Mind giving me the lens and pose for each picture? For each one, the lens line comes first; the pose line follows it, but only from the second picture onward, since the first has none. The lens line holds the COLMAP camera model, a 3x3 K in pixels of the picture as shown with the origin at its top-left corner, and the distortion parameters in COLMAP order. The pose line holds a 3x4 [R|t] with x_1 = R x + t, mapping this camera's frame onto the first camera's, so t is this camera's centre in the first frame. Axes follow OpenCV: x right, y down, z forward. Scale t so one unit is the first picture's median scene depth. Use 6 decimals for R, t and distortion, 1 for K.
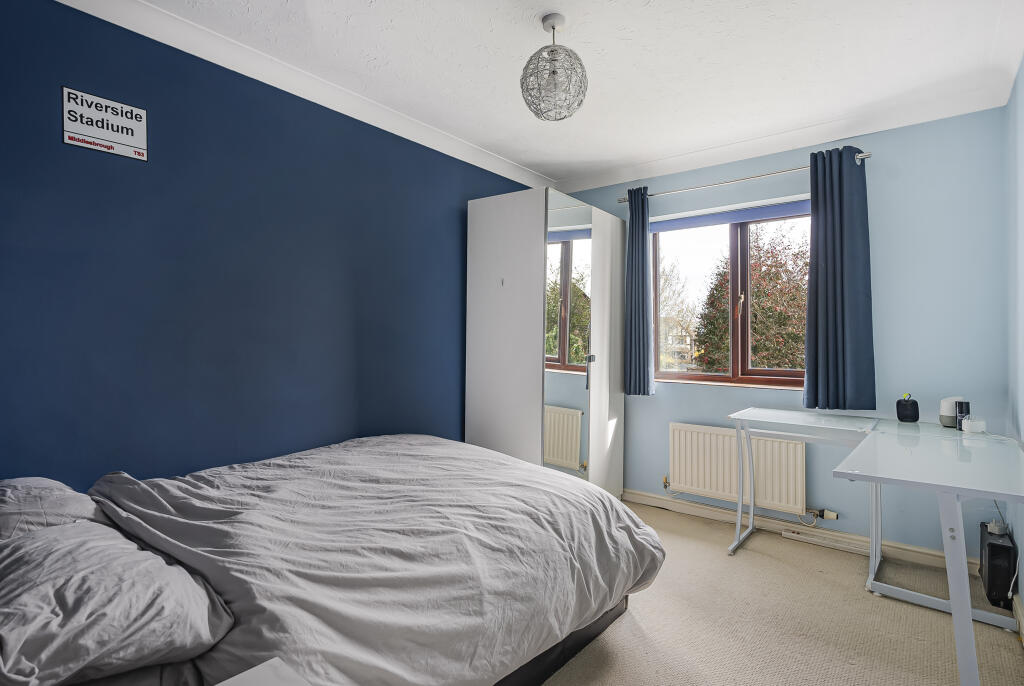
lens RADIAL K [[527.0, 0, 511.1], [0, 527.0, 323.2], [0, 0, 1]] dist [0.005450, -0.000015]
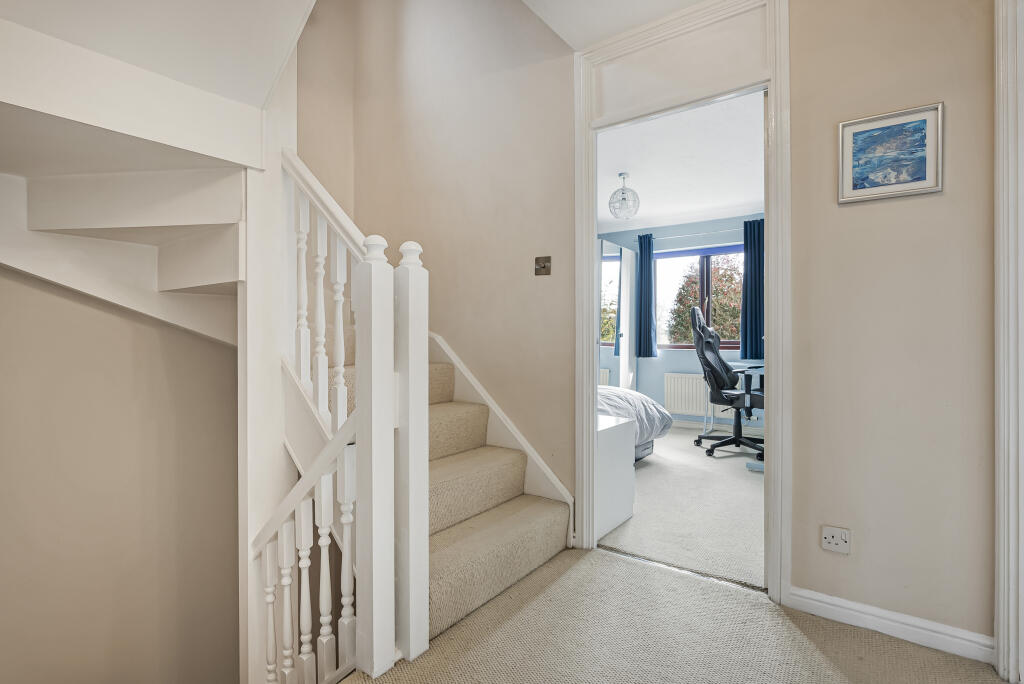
lens RADIAL K [[504.2, 0, 512.1], [0, 504.2, 340.4], [0, 0, 1]] dist [-0.002707, -0.000075]
pose [[0.998581, -0.015494, 0.050942, -0.274506], [0.013431, 0.999086, 0.040591, 0.010521], [-0.051524, -0.039849, 0.997876, -0.596204]]
